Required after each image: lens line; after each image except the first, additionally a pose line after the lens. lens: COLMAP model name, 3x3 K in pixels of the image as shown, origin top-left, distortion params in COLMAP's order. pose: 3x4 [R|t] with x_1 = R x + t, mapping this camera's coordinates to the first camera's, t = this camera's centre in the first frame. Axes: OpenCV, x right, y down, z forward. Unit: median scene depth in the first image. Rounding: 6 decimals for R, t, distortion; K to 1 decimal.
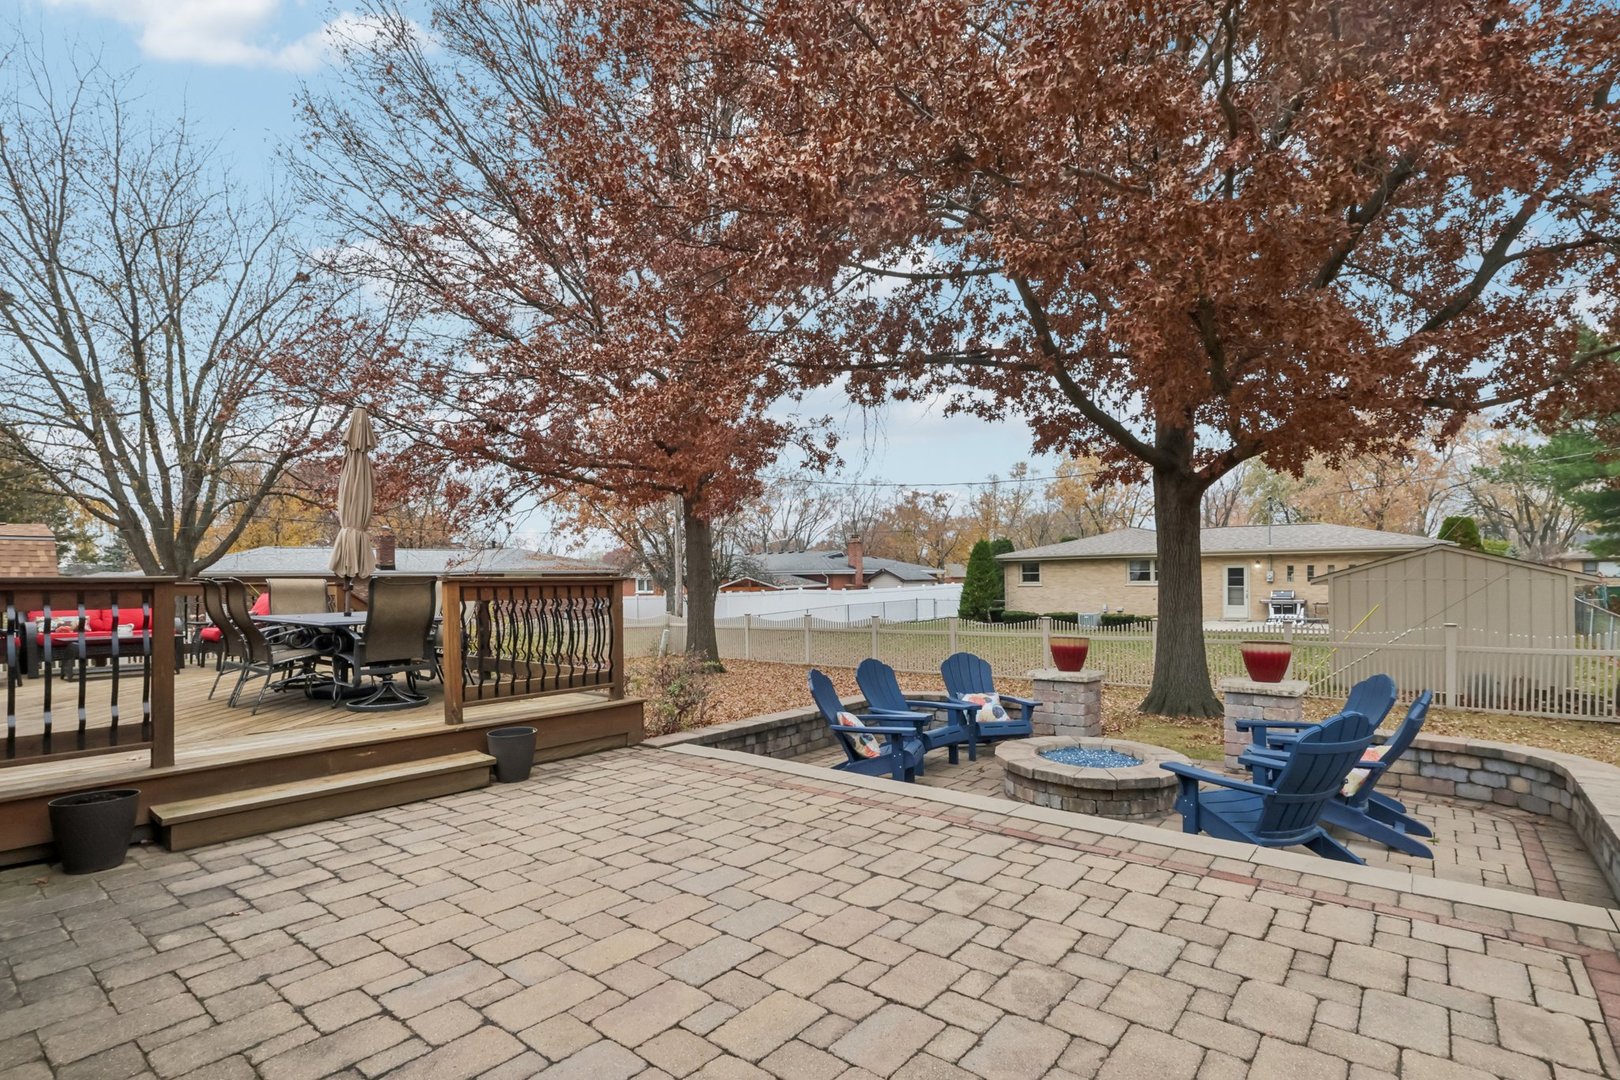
lens RADIAL K [[783.5, 0, 812.0], [0, 783.5, 590.2], [0, 0, 1]] dist [0.000172, 0.001294]
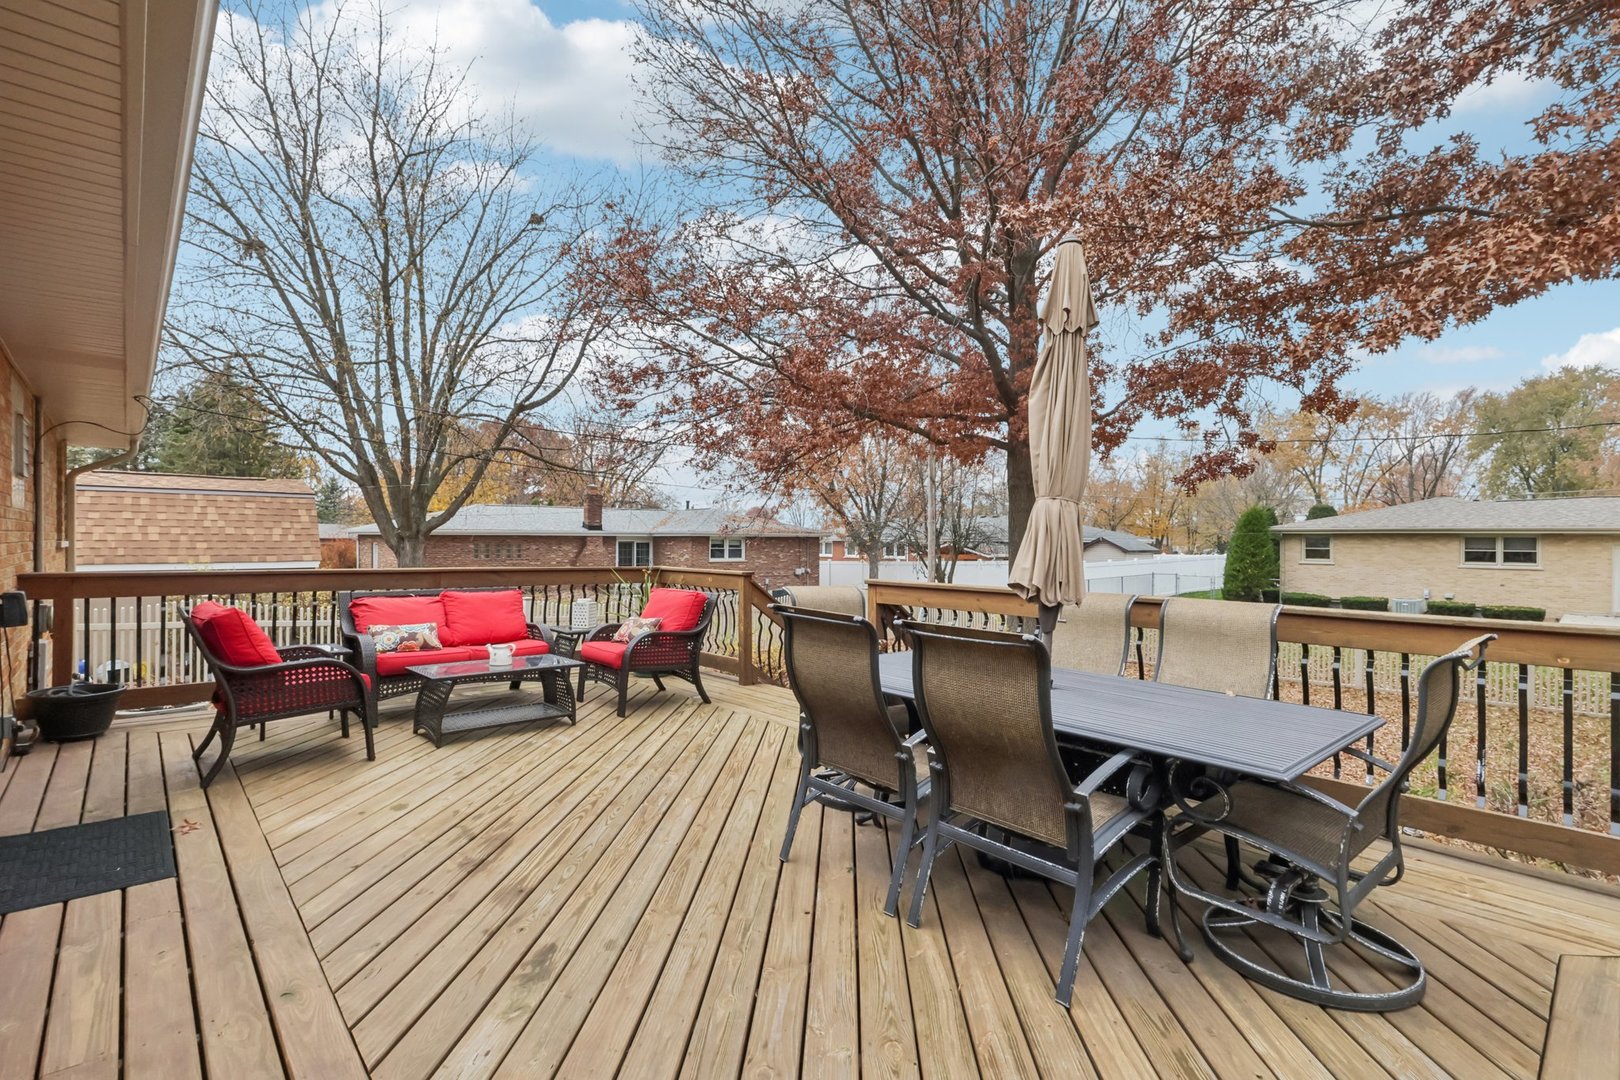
lens RADIAL K [[756.7, 0, 810.0], [0, 756.7, 540.0], [0, 0, 1]] dist [-0.004508, 0.000163]
pose [[0.982362, 0.021103, -0.185796, -0.190839], [-0.024003, 0.999622, -0.013371, -0.013433], [0.185444, 0.017595, 0.982497, 0.224185]]
